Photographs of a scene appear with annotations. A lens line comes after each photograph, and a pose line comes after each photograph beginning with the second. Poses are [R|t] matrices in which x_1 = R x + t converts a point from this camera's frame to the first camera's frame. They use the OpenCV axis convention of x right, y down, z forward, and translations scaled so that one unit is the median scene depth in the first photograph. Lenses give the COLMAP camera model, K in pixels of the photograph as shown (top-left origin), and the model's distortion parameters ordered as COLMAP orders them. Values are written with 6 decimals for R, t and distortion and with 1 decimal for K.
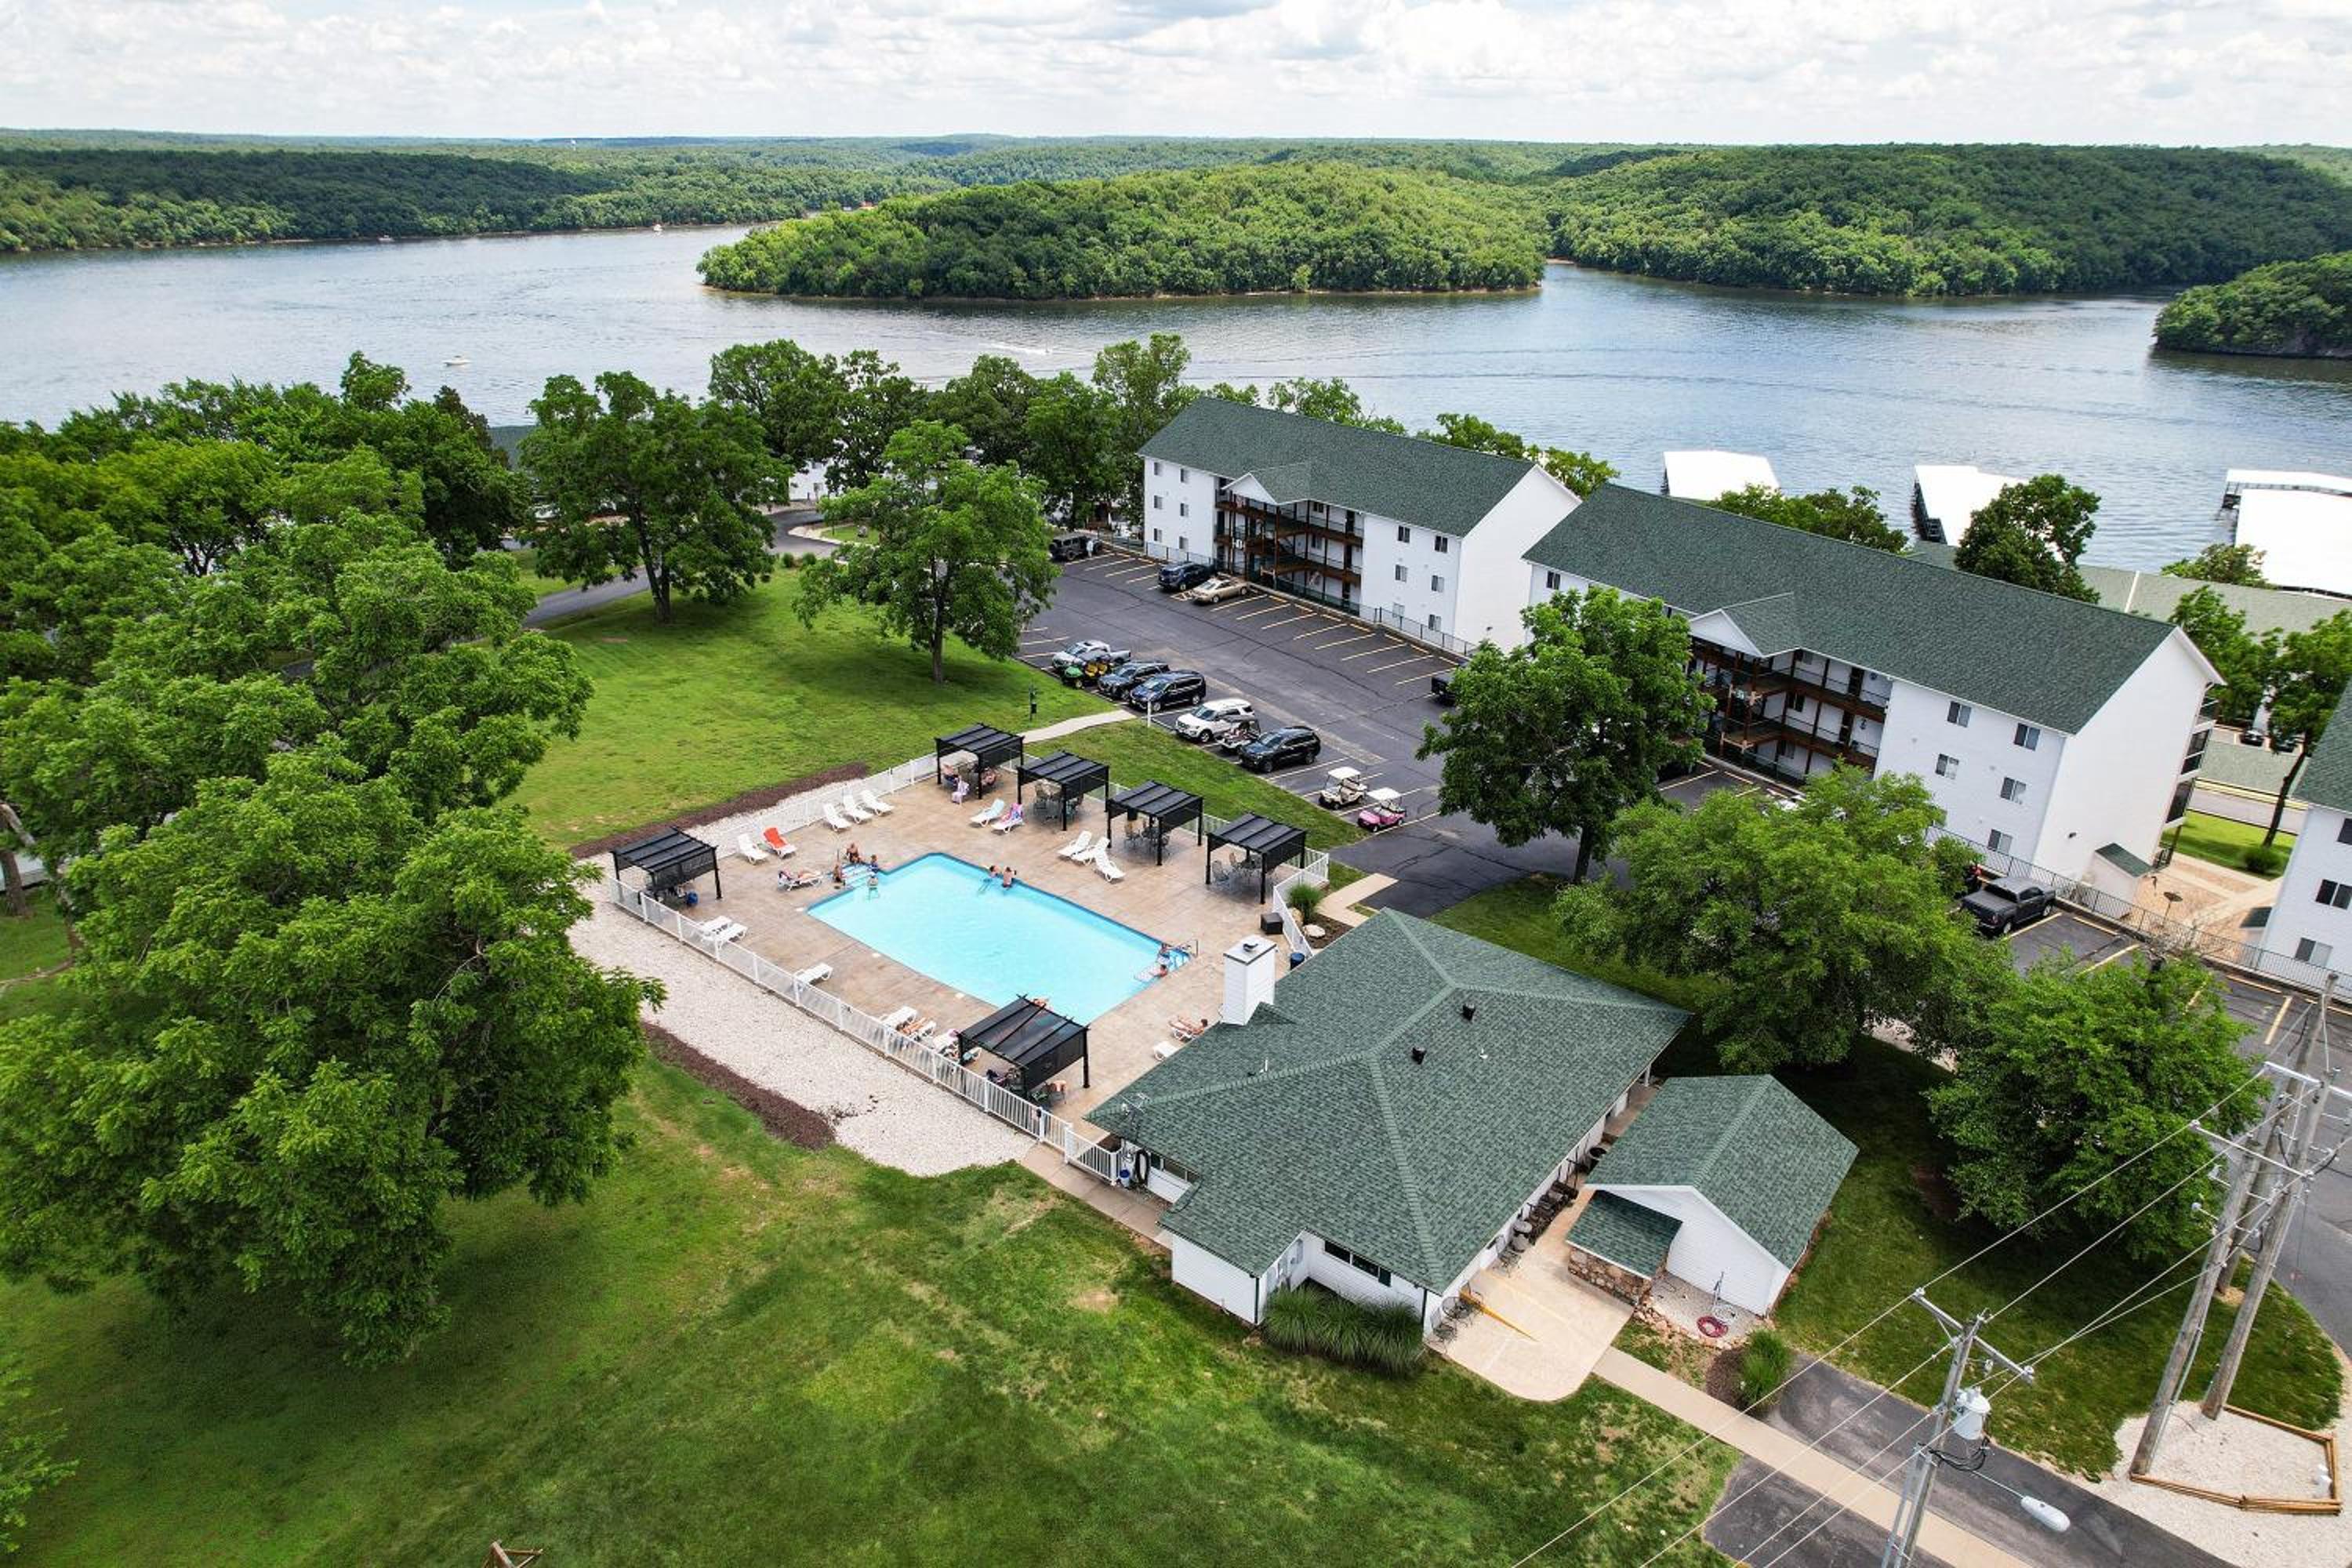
lens RADIAL K [[1525.7, 0, 1177.0], [0, 1525.7, 785.5], [0, 0, 1]] dist [-0.079020, 0.073804]
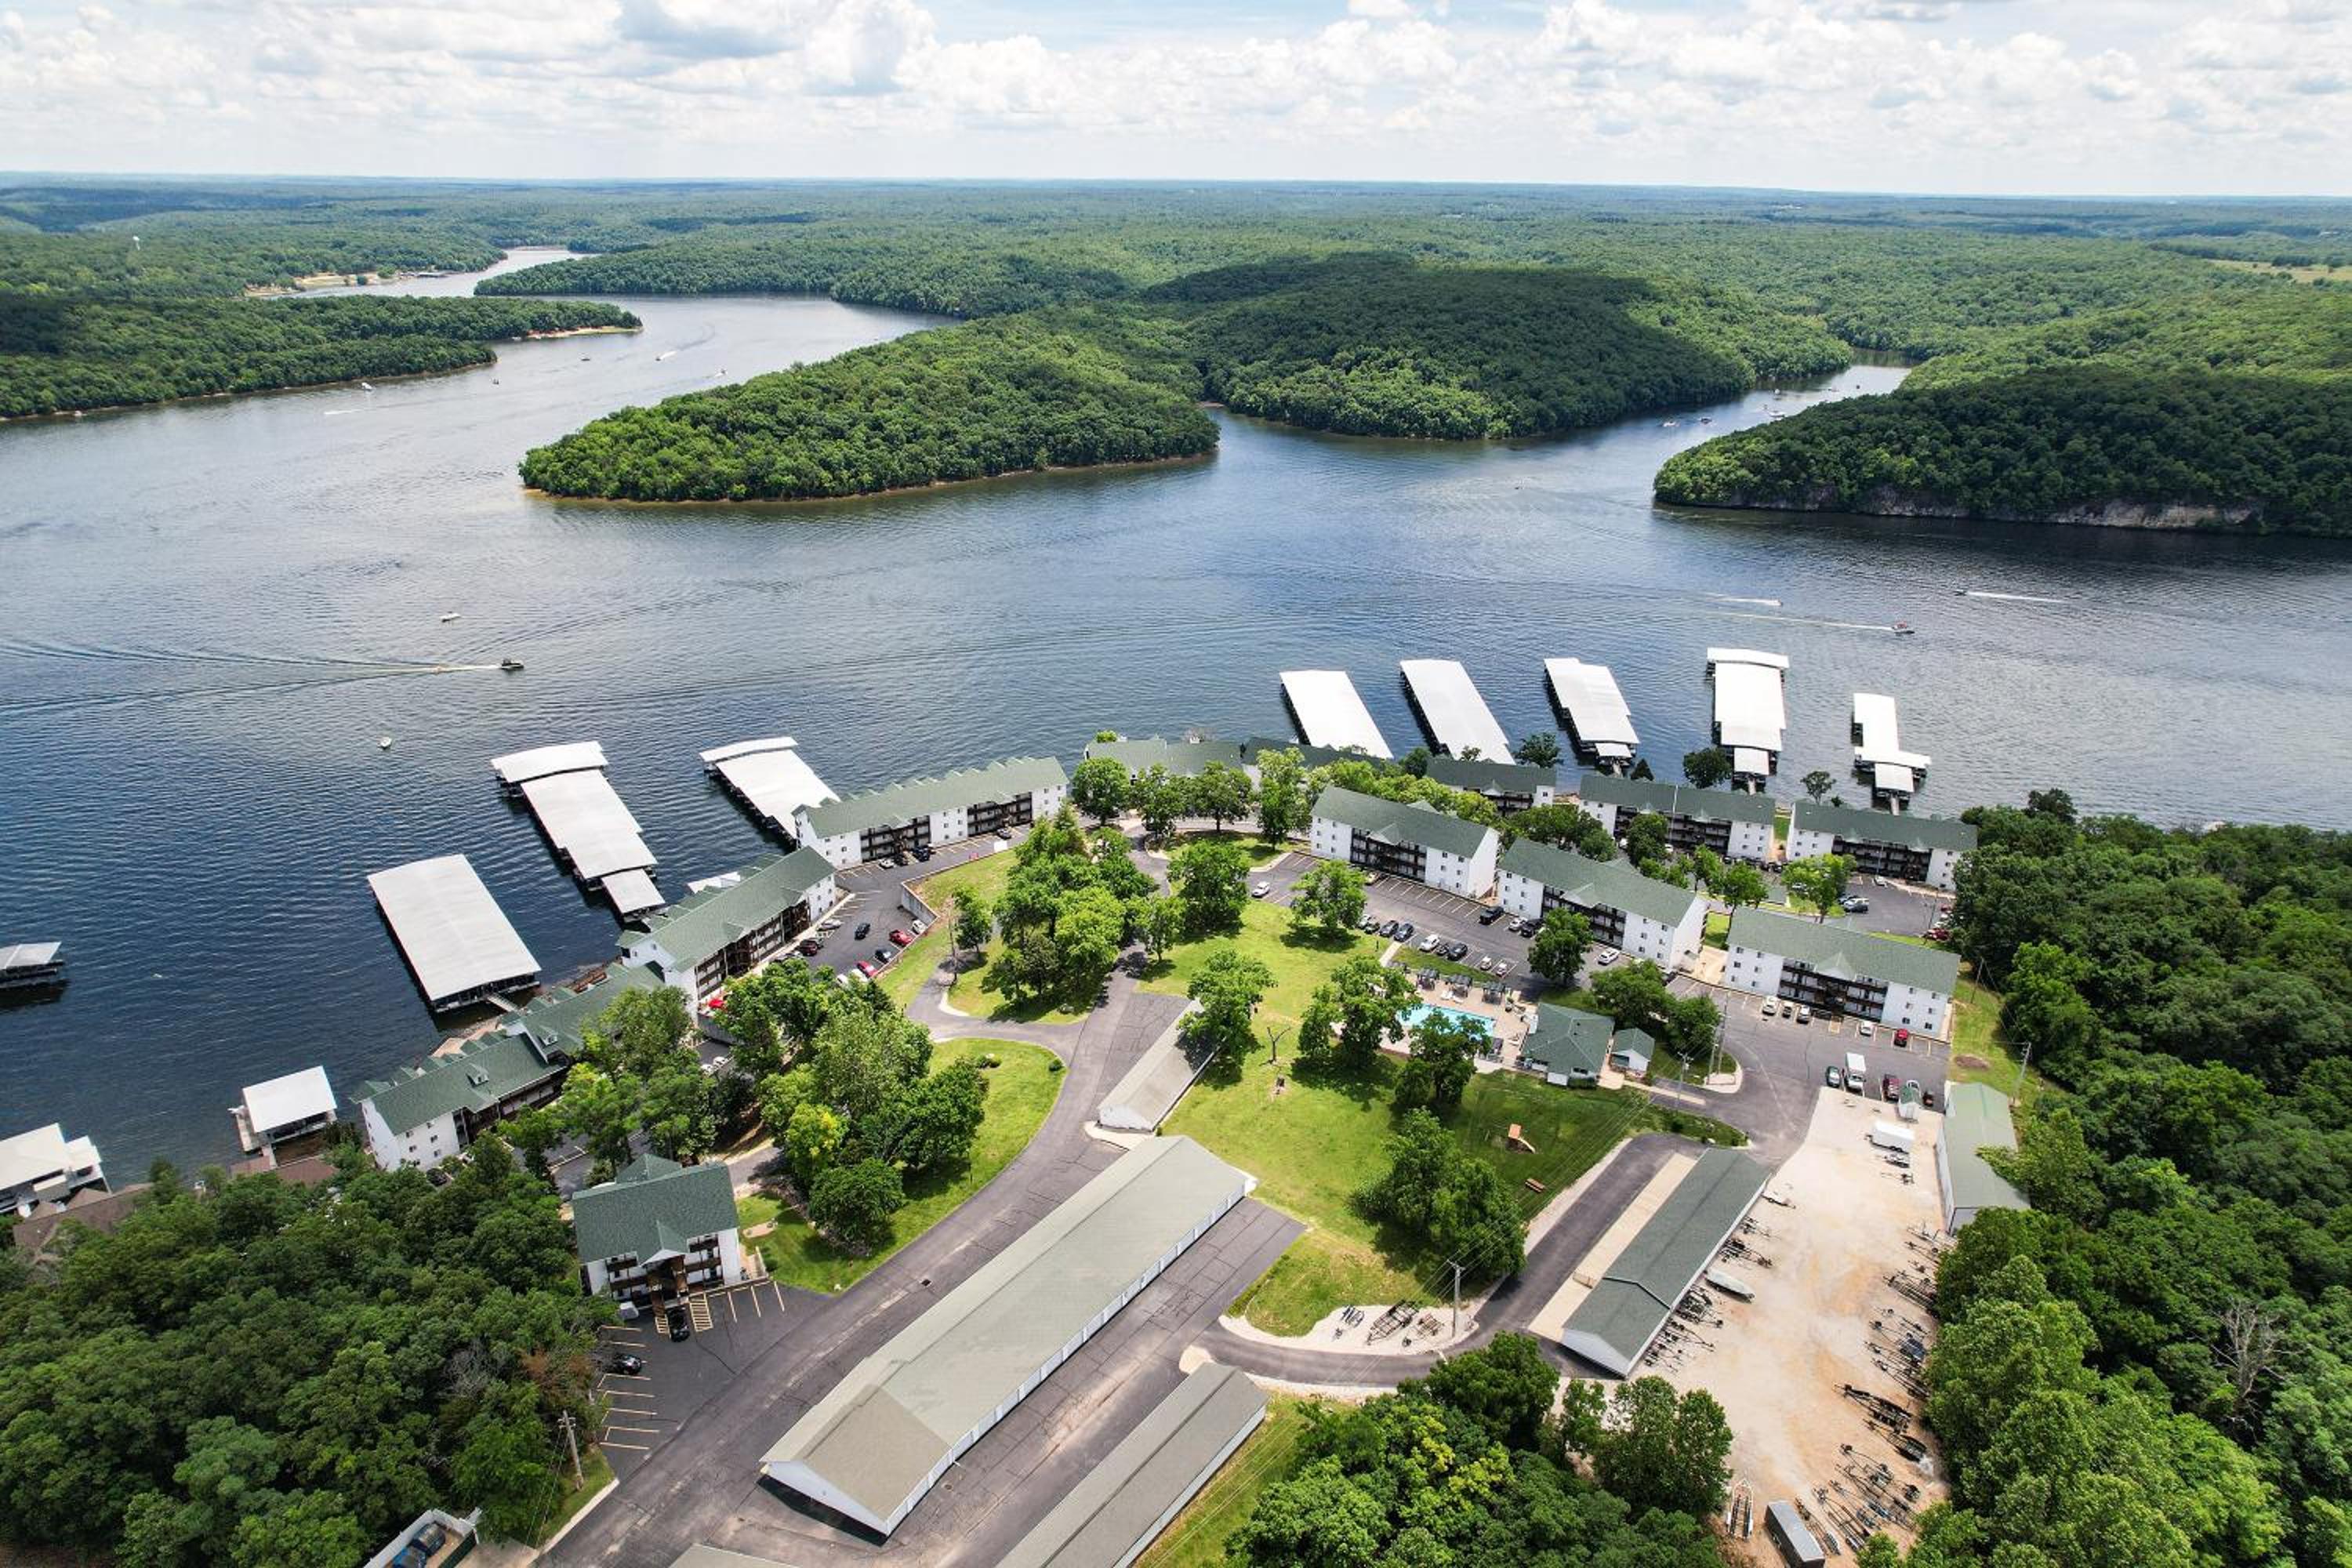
lens RADIAL K [[1525.7, 0, 1189.9], [0, 1525.7, 777.8], [0, 0, 1]] dist [-0.079020, 0.073804]
pose [[0.960364, -0.102423, 0.259250, -0.150554], [0.107592, 0.994178, -0.005788, -0.051167], [-0.257148, 0.033452, 0.965793, -0.234493]]
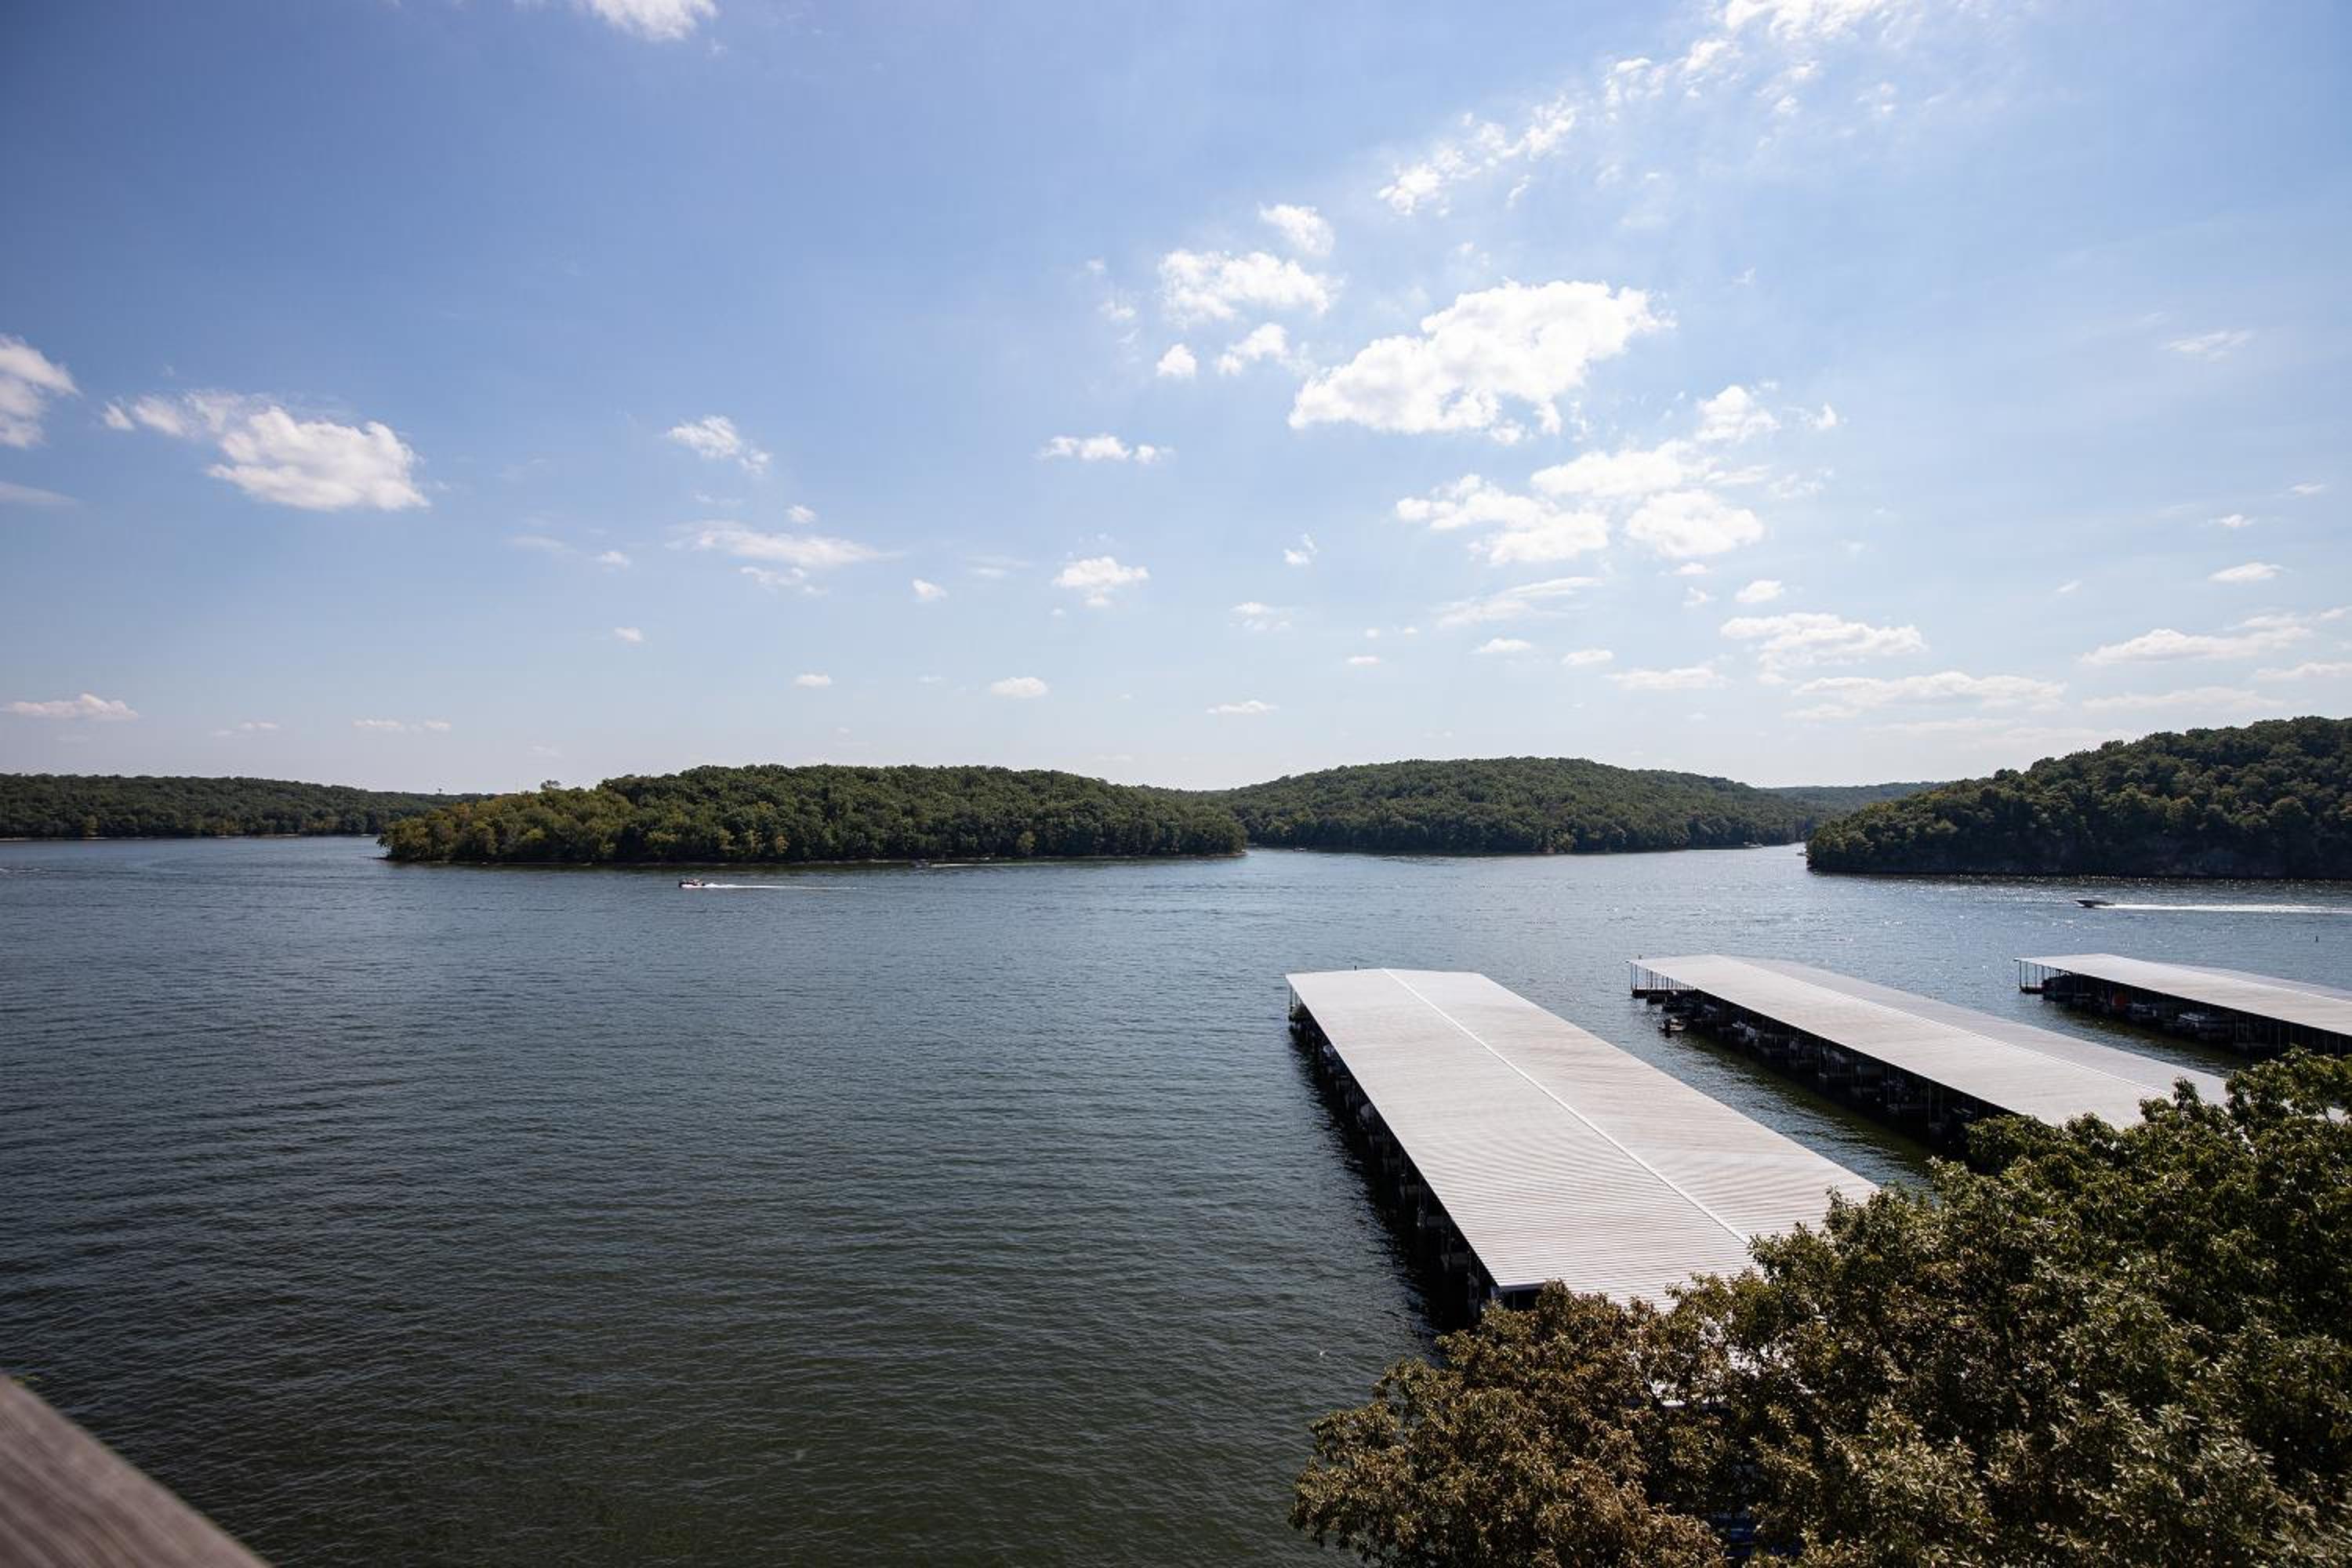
lens RADIAL K [[1095.0, 0, 1205.0], [0, 1095.0, 778.5], [0, 0, 1]] dist [-0.031538, 0.005763]
pose [[0.975102, 0.001870, 0.221748, 0.035531], [0.091356, 0.907780, -0.409378, -0.057195], [-0.202064, 0.419443, 0.885007, 0.287650]]
